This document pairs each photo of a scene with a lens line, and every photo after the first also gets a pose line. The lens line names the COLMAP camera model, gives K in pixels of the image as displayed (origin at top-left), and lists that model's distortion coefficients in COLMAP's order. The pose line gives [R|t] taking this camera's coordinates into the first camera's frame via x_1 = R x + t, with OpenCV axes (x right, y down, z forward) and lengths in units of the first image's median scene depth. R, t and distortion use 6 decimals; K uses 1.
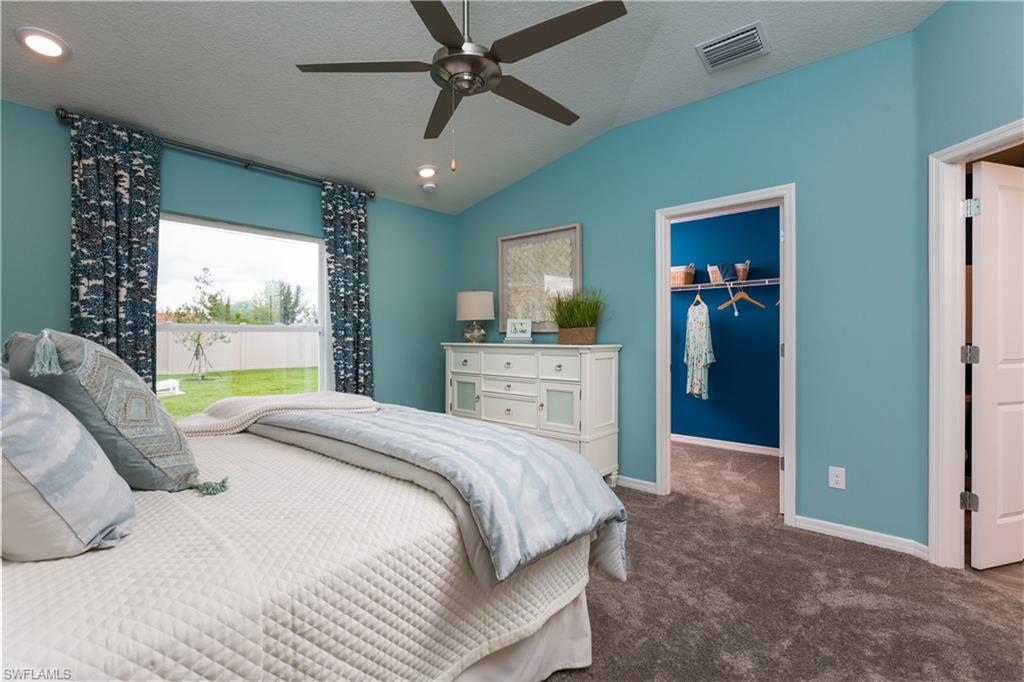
lens RADIAL K [[471.9, 0, 511.4], [0, 471.9, 341.7], [0, 0, 1]] dist [-0.001628, -0.000403]
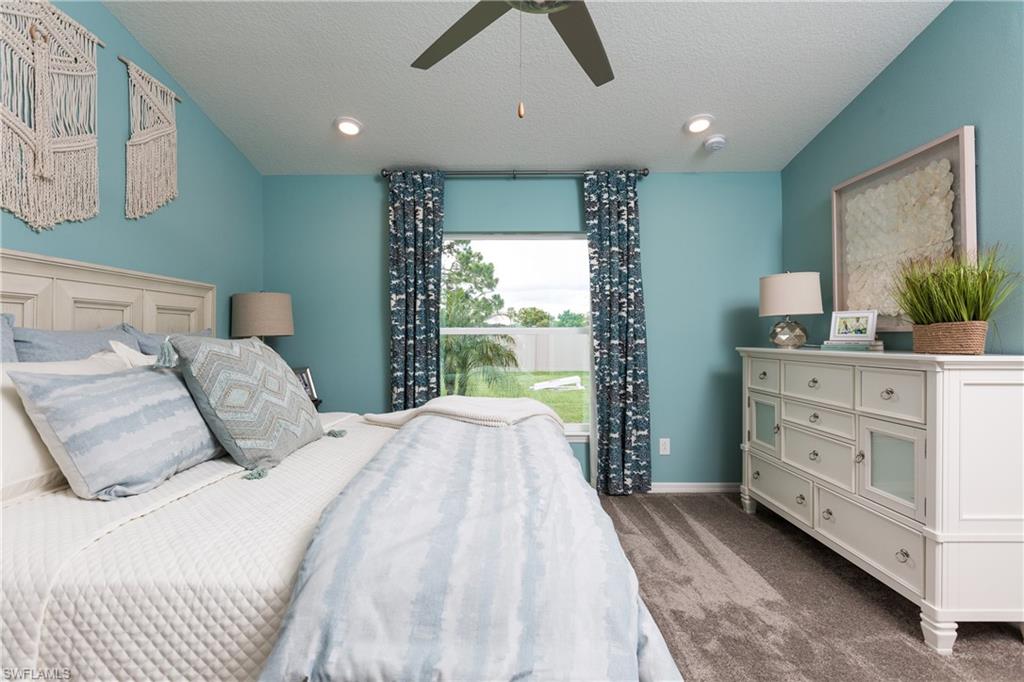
lens RADIAL K [[495.4, 0, 510.2], [0, 495.4, 337.2], [0, 0, 1]] dist [0.000804, -0.000890]
pose [[0.641067, -0.001400, -0.767484, 0.251739], [-0.008258, 0.999928, -0.008721, -0.004698], [0.767441, 0.011929, 0.641009, 0.261101]]
